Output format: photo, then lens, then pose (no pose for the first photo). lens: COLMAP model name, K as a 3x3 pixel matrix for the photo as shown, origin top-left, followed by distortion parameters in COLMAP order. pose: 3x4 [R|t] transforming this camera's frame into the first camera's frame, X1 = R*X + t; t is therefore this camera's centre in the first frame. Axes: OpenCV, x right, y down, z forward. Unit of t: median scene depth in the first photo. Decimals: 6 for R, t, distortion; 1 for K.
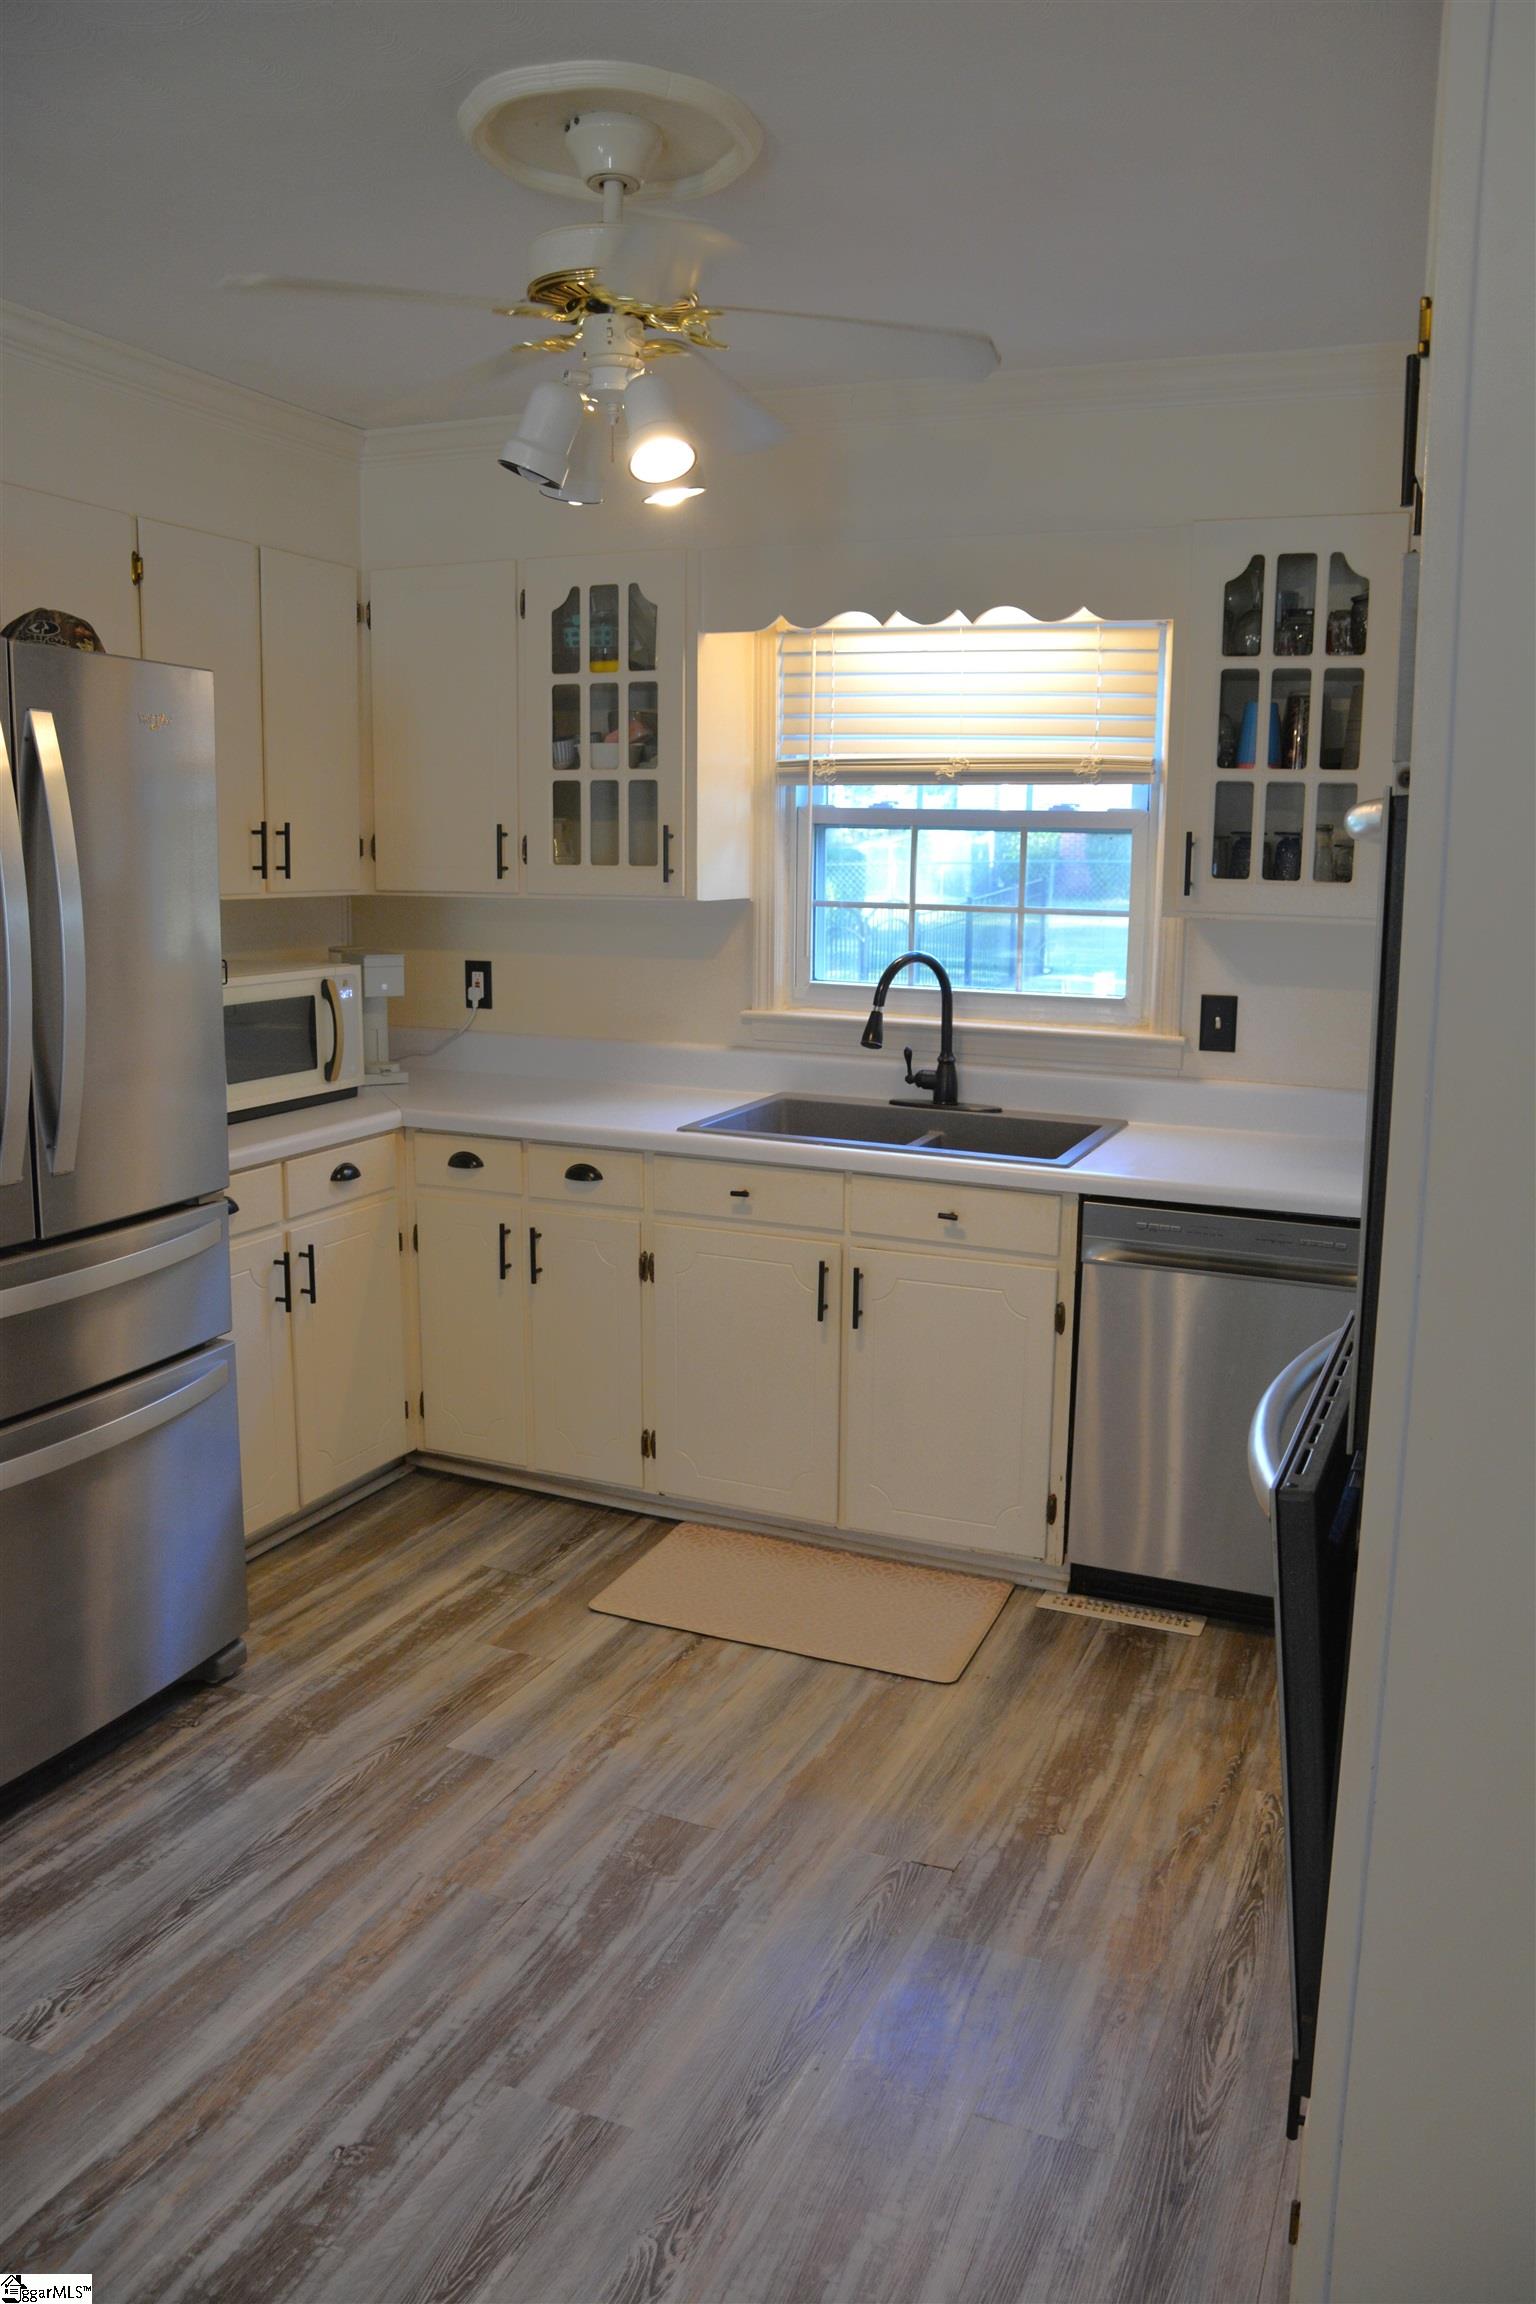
lens RADIAL K [[1722.9, 0, 776.3], [0, 1722.9, 1150.3], [0, 0, 1]] dist [-0.116353, 0.046964]
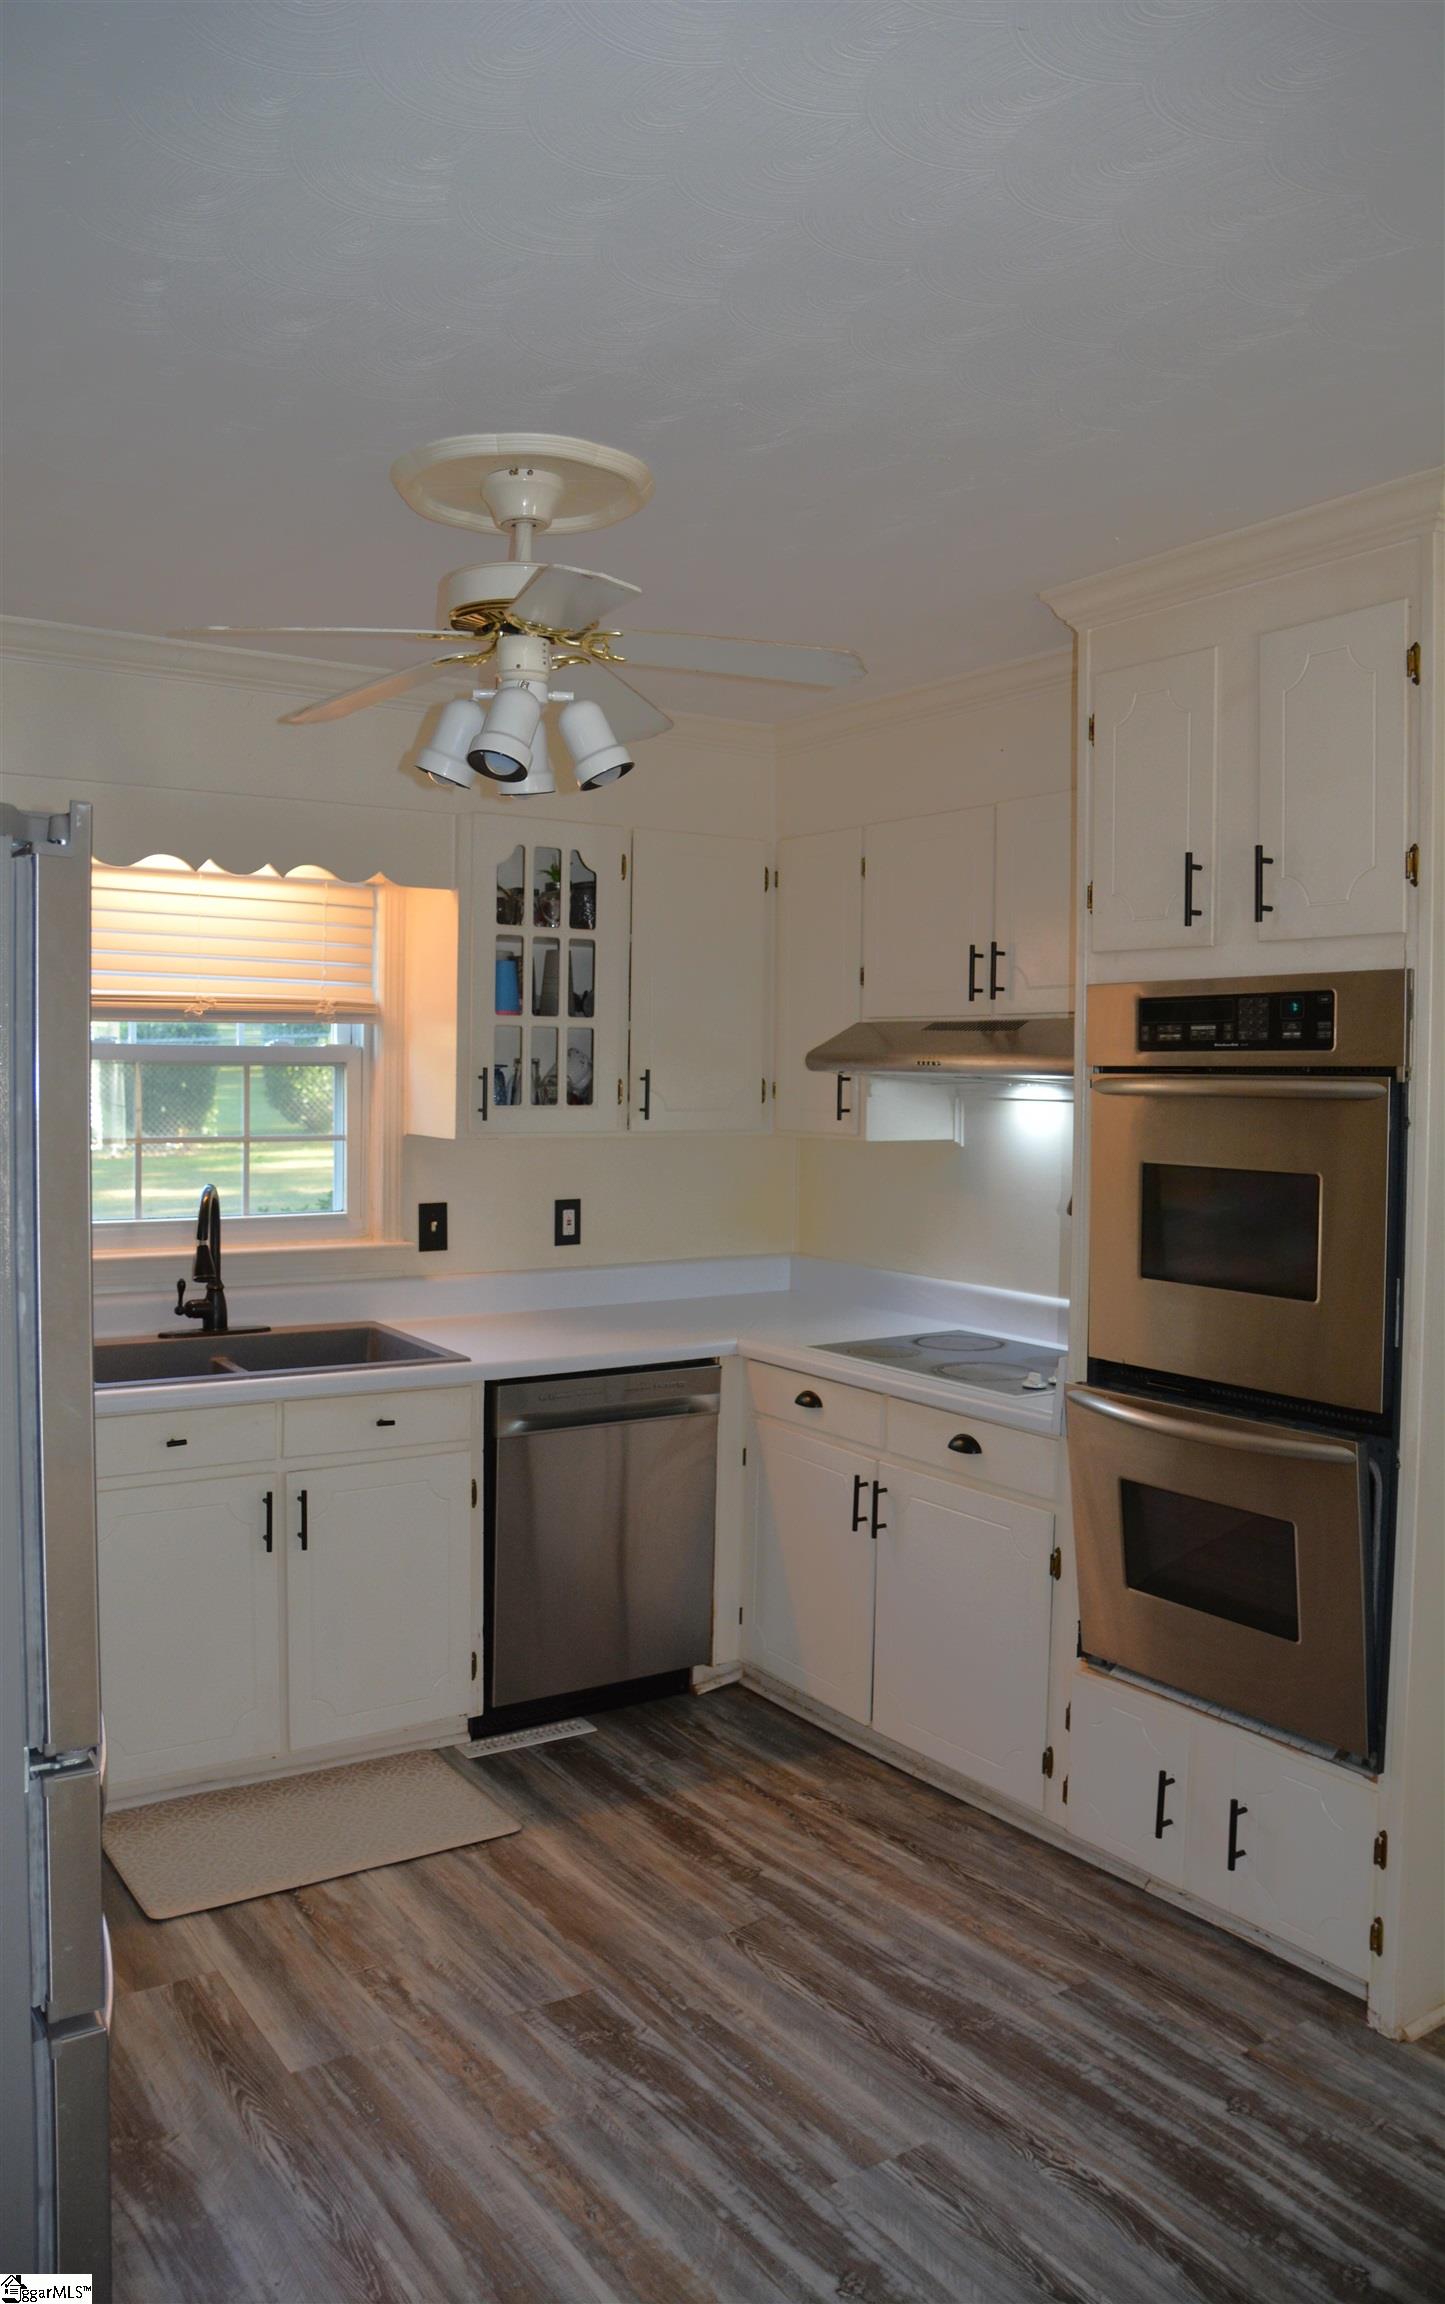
lens RADIAL K [[1715.8, 0, 713.4], [0, 1715.8, 1139.7], [0, 0, 1]] dist [-0.090698, 0.000820]
pose [[0.540989, -0.041274, 0.840016, -0.769572], [0.147792, 0.987918, -0.046641, -0.062887], [-0.827942, 0.149380, 0.540553, 0.251067]]
